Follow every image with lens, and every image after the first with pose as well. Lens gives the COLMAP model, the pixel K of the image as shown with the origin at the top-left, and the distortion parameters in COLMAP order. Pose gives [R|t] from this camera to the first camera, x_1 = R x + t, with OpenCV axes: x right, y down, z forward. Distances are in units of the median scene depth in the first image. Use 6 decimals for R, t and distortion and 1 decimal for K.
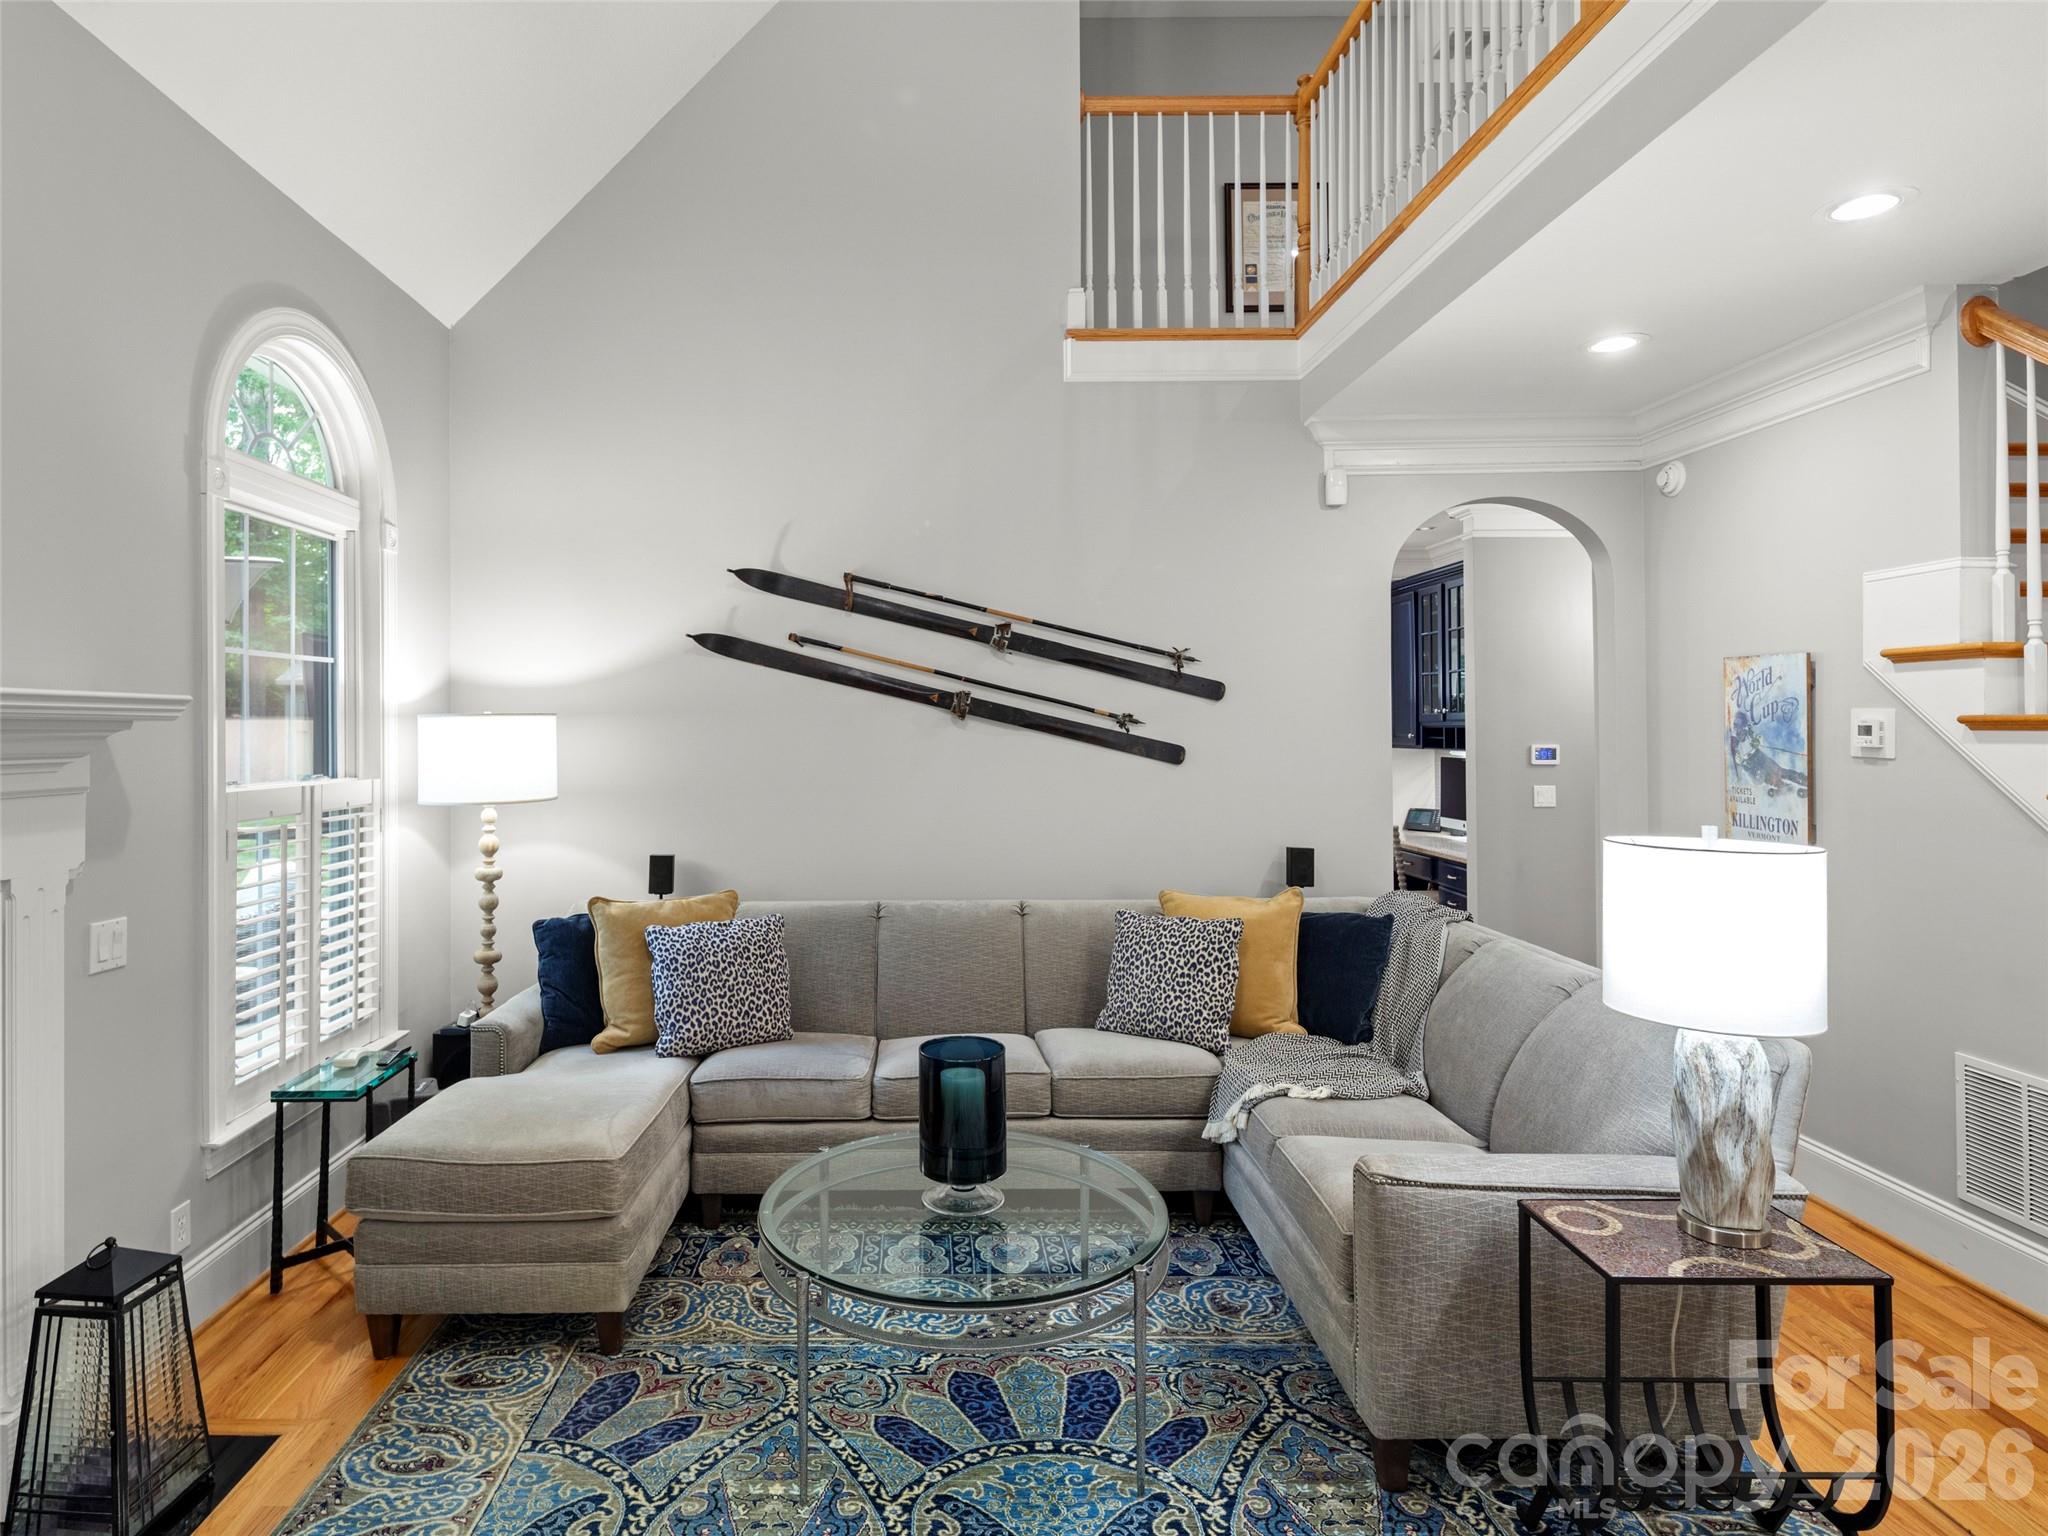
lens RADIAL K [[1156.2, 0, 957.8], [0, 1156.2, 703.4], [0, 0, 1]] dist [0.007846, -0.008179]
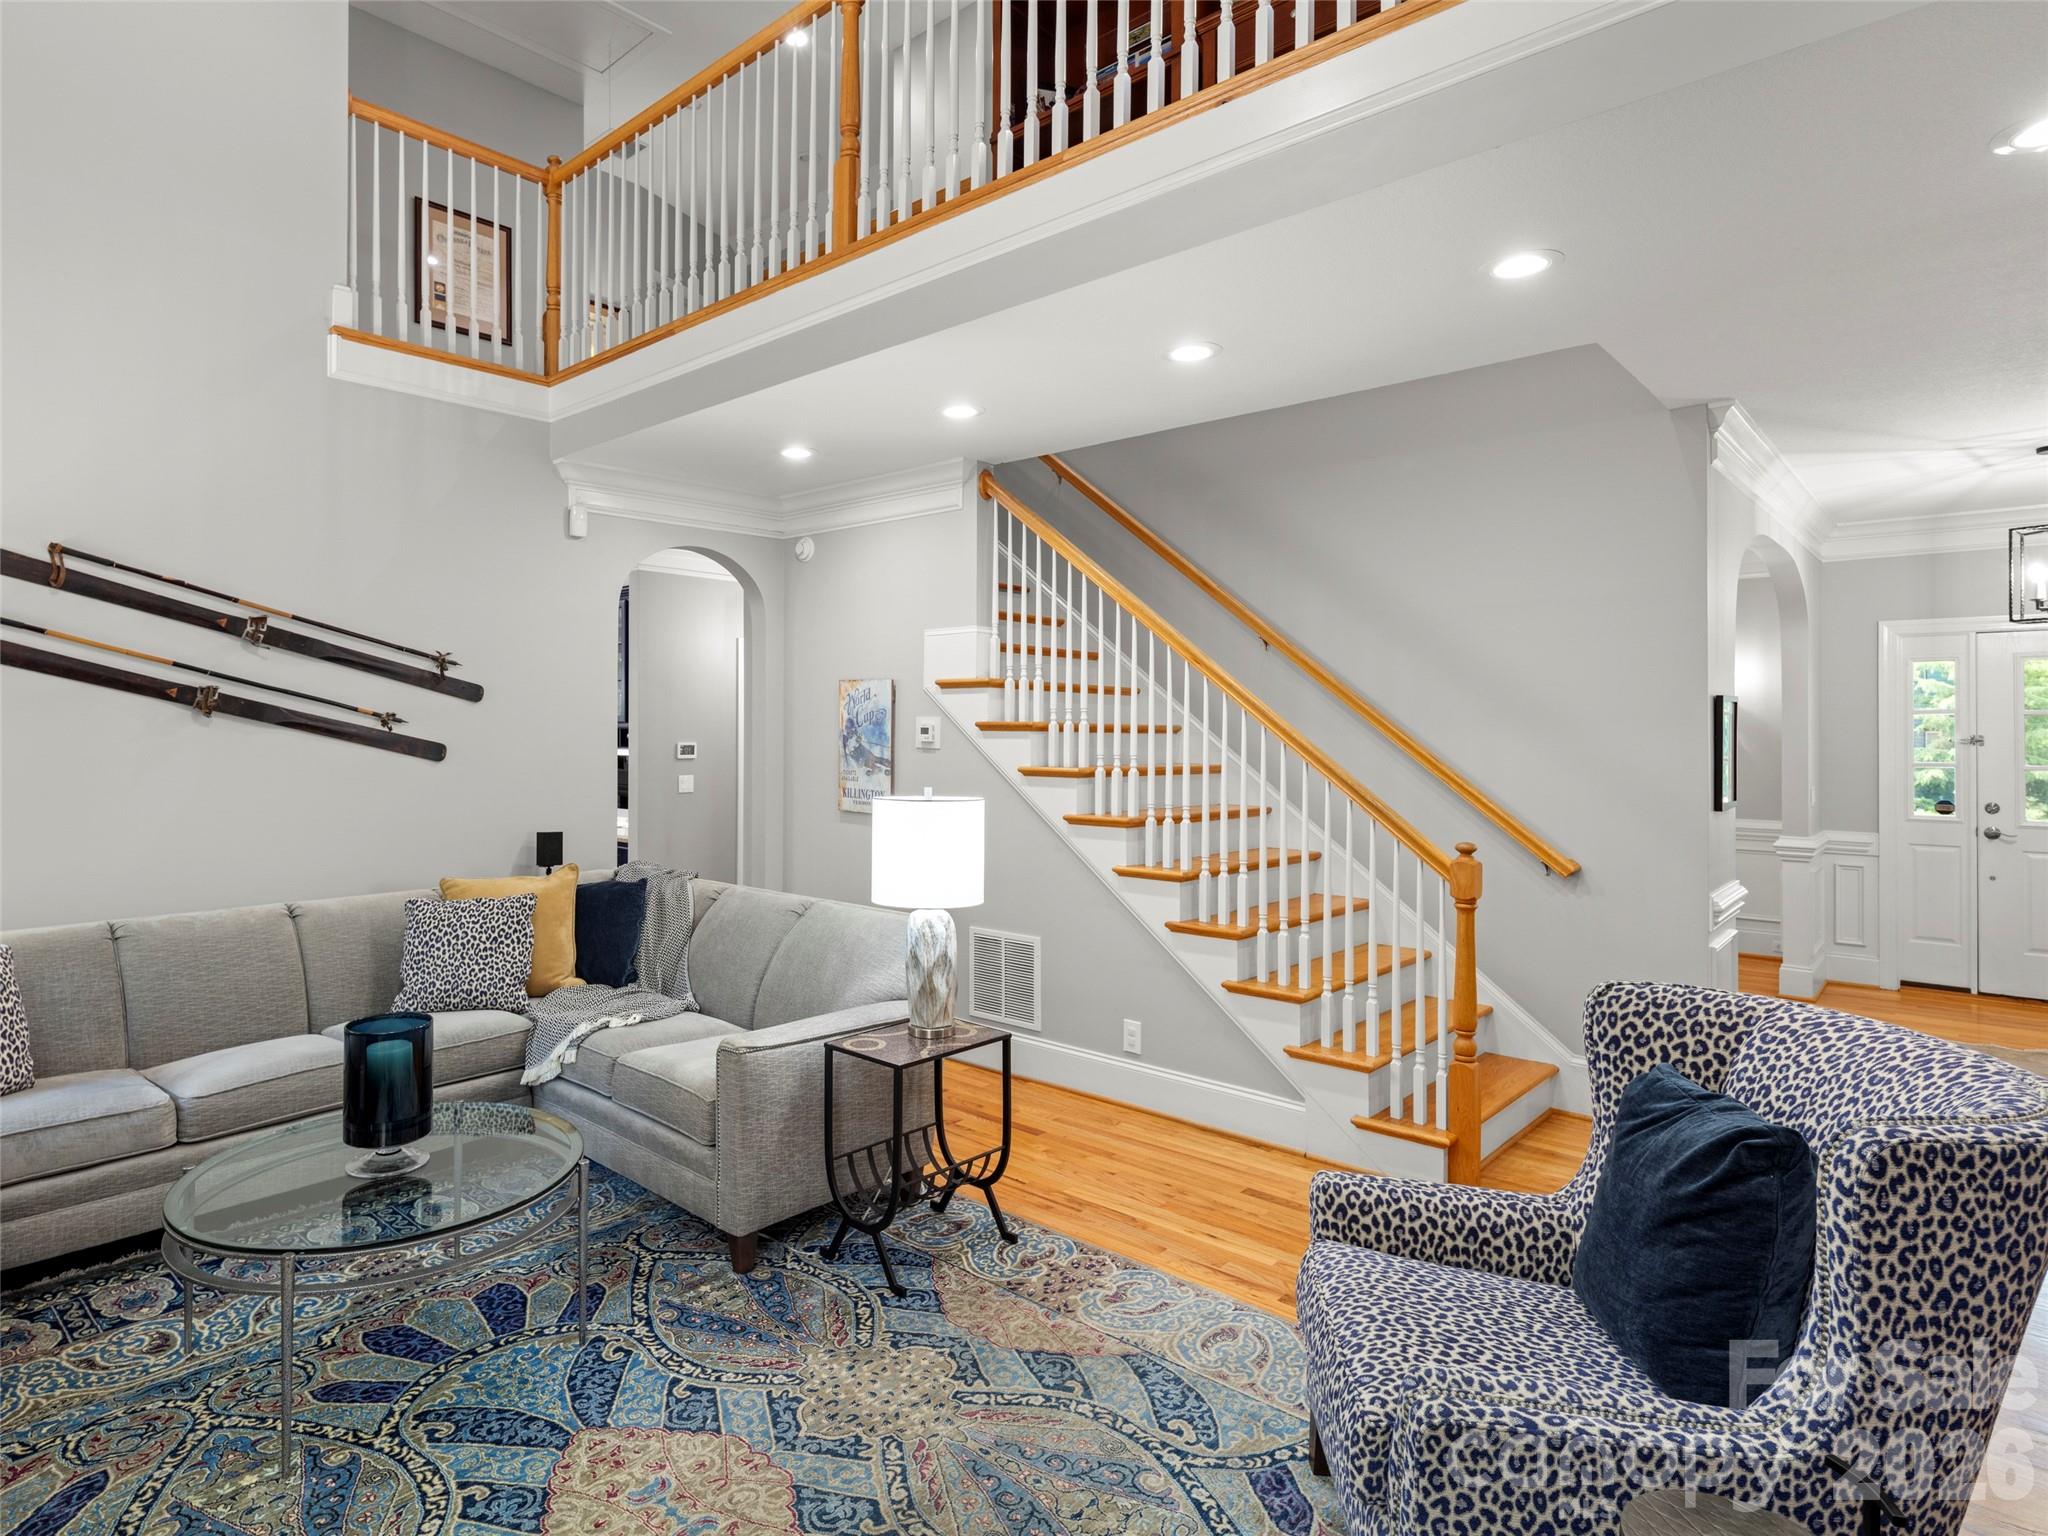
lens RADIAL K [[1156.2, 0, 957.8], [0, 1156.2, 703.4], [0, 0, 1]] dist [0.007846, -0.008179]
pose [[0.674775, 0.020983, 0.737725, -0.321864], [-0.019327, 0.999755, -0.010758, 0.002051], [-0.737770, -0.006999, 0.675016, -0.082902]]
